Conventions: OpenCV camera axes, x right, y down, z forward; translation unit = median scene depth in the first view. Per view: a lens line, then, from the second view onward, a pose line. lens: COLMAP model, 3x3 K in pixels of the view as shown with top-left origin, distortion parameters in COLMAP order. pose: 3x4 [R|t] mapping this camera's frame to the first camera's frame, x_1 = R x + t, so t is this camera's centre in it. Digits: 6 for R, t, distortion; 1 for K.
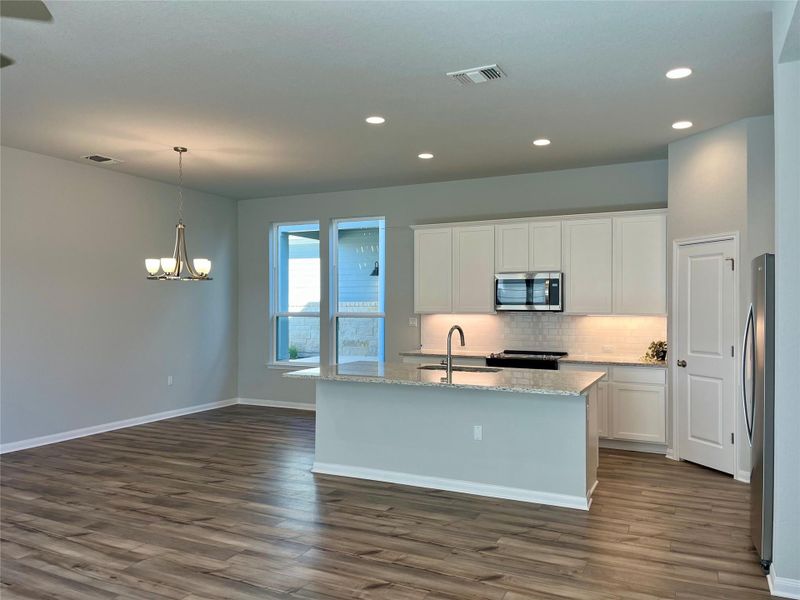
lens RADIAL K [[600.3, 0, 403.8], [0, 600.3, 302.3], [0, 0, 1]] dist [0.085767, -0.112996]
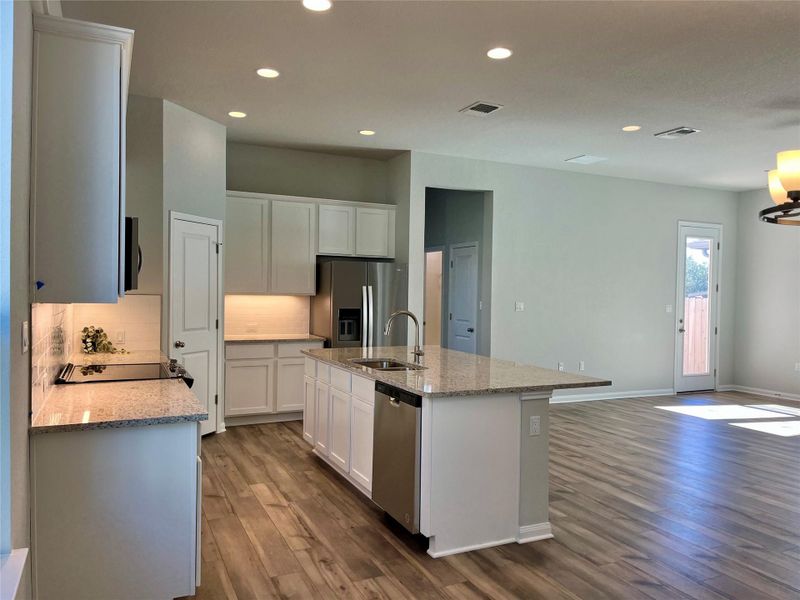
lens RADIAL K [[600.3, 0, 403.8], [0, 600.3, 302.3], [0, 0, 1]] dist [0.085767, -0.112996]
pose [[-0.779617, -0.024342, 0.625784, -0.464800], [-0.019339, 0.999704, 0.014794, 0.016342], [-0.625959, -0.000568, -0.779856, 1.728009]]
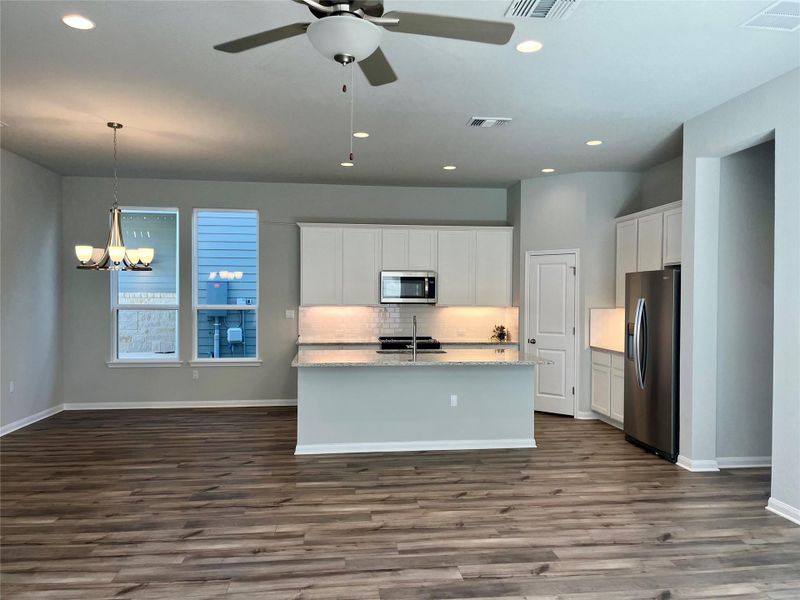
lens RADIAL K [[600.3, 0, 403.8], [0, 600.3, 302.3], [0, 0, 1]] dist [0.085767, -0.112996]
pose [[0.843760, -0.000896, 0.536721, -0.599119], [-0.007496, 0.999881, 0.013453, -0.004819], [-0.536669, -0.015374, 0.843653, 0.000420]]
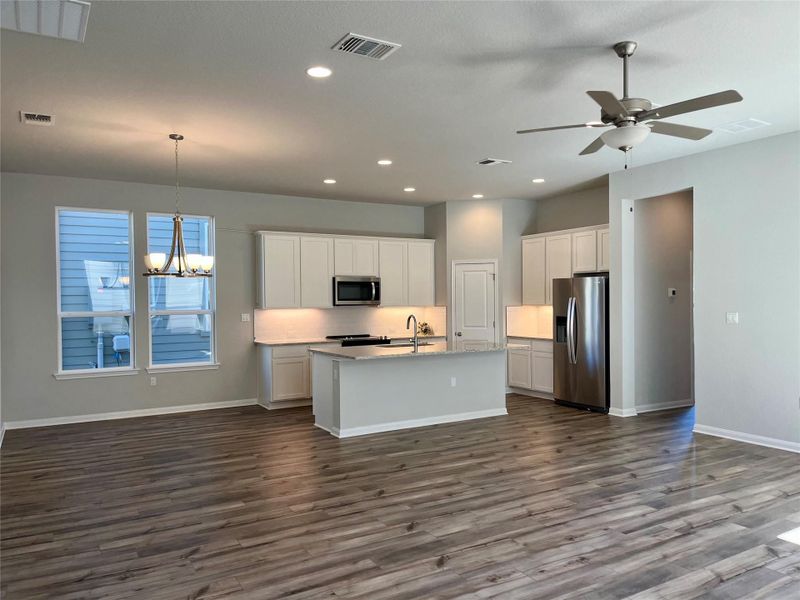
lens RADIAL K [[602.1, 0, 400.0], [0, 602.1, 300.0], [0, 0, 1]] dist [0.060441, -0.064014]
pose [[0.555695, -0.007467, 0.831353, -1.164395], [0.005693, 0.999970, 0.005176, -0.003974], [-0.831367, 0.001856, 0.555721, 0.235997]]
